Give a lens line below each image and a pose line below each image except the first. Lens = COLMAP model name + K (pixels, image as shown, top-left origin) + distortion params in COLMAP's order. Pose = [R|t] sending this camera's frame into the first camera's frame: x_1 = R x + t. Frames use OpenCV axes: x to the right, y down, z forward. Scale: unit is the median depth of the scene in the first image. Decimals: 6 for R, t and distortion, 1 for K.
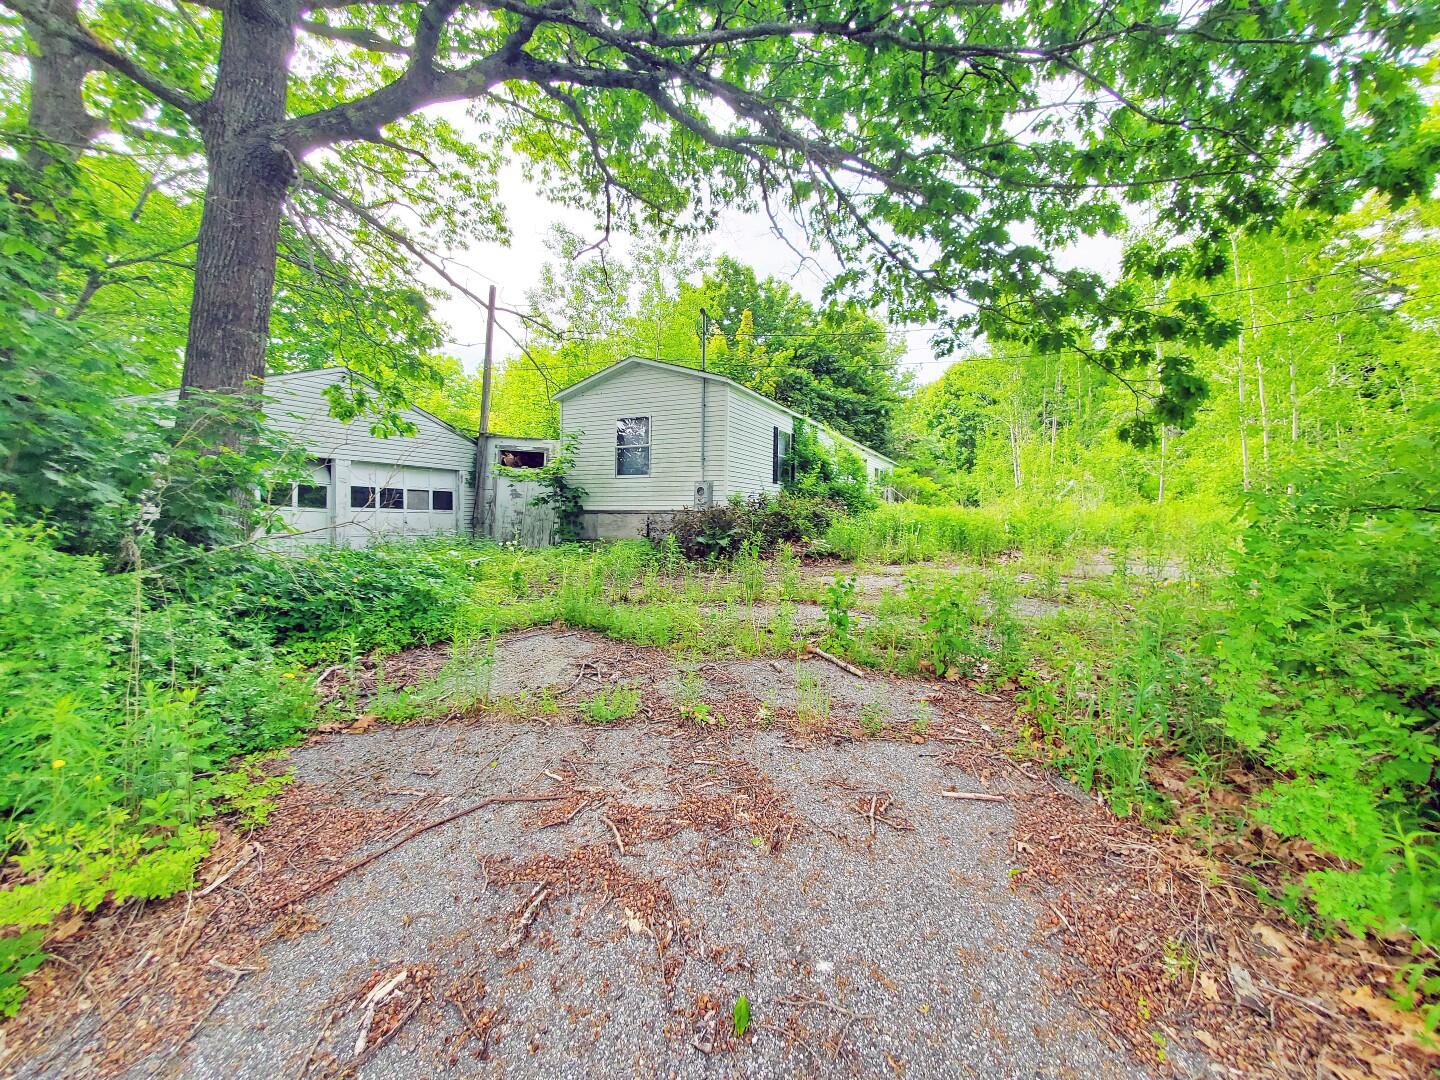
lens RADIAL K [[562.8, 0, 754.8], [0, 562.8, 550.5], [0, 0, 1]] dist [0.003997, 0.001458]
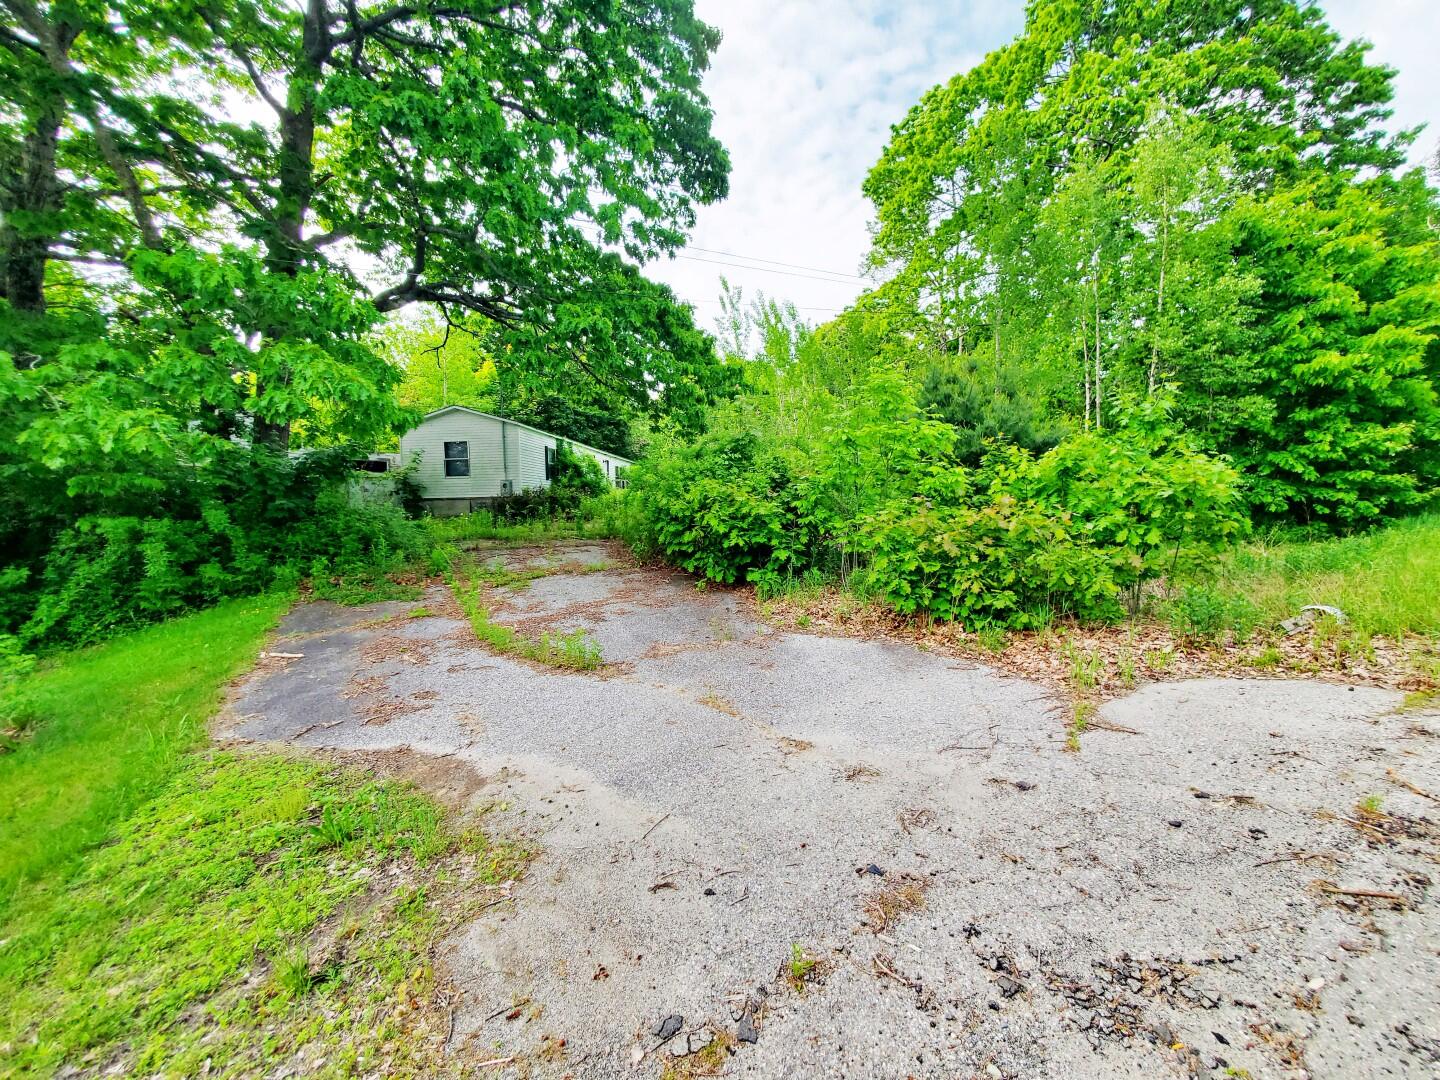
lens RADIAL K [[565.2, 0, 728.6], [0, 565.2, 530.8], [0, 0, 1]] dist [0.002369, -0.001434]
pose [[0.931613, -0.049057, 0.360126, -0.068940], [0.055343, 0.998442, -0.007159, 0.067963], [-0.359214, 0.026600, 0.932876, -0.697536]]
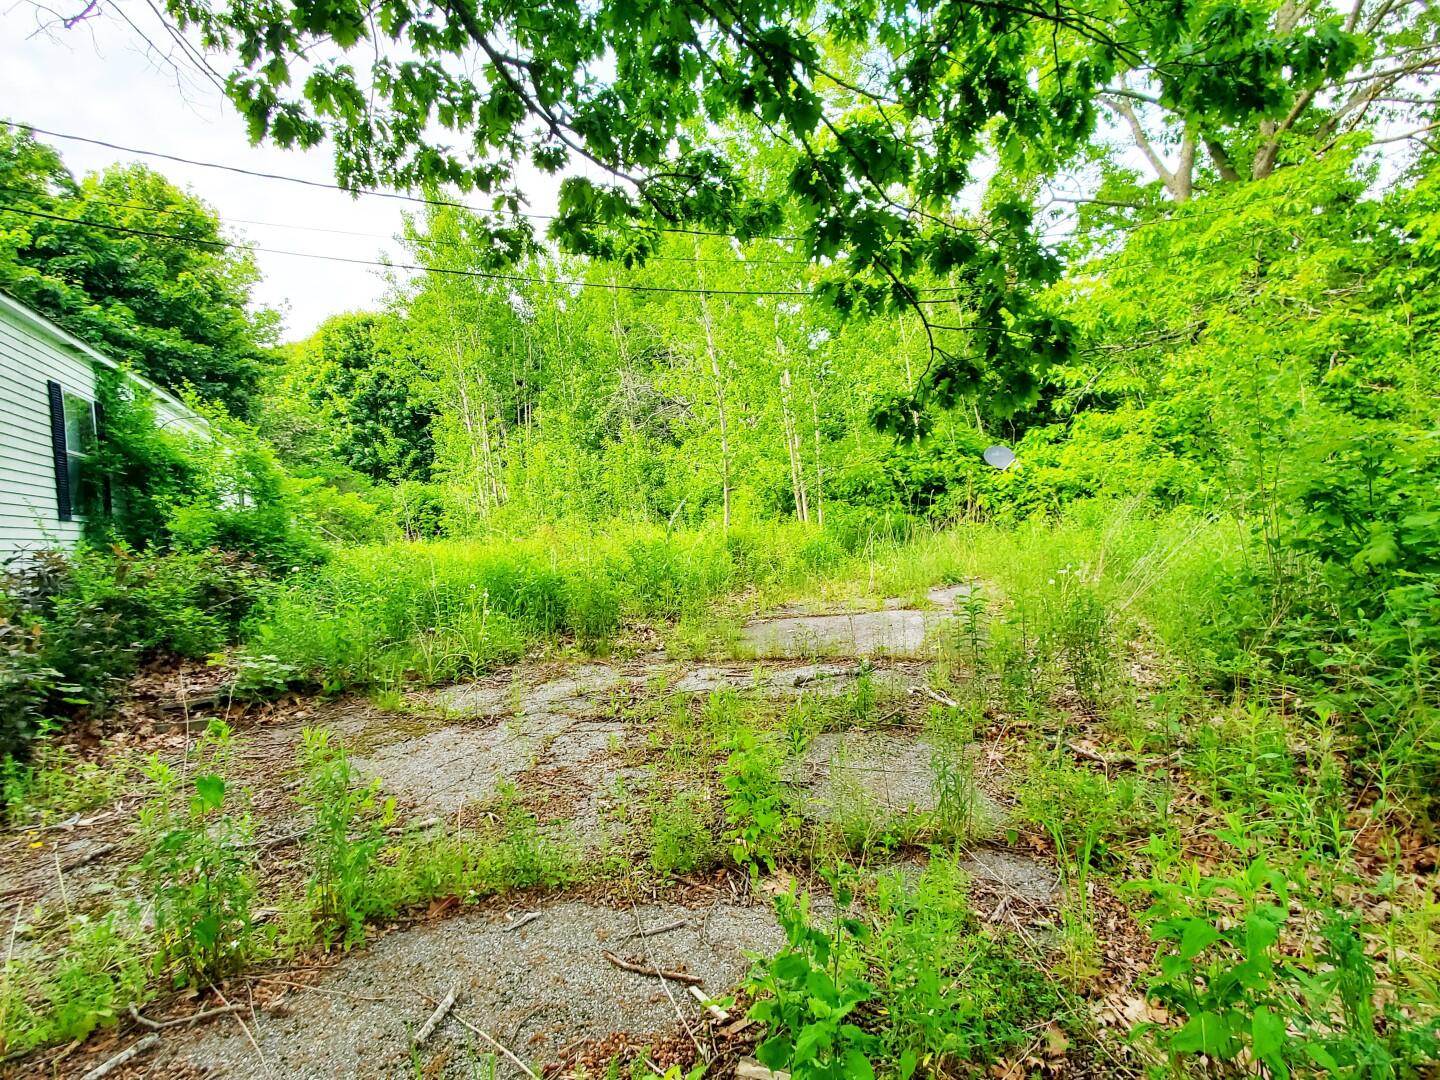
lens RADIAL K [[820.7, 0, 712.8], [0, 820.7, 542.2], [0, 0, 1]] dist [-0.003792, 0.018533]
pose [[0.710977, -0.067898, 0.699930, -0.045752], [0.114520, 0.993220, -0.019979, -0.037064], [-0.693828, 0.094361, 0.713932, 0.243258]]
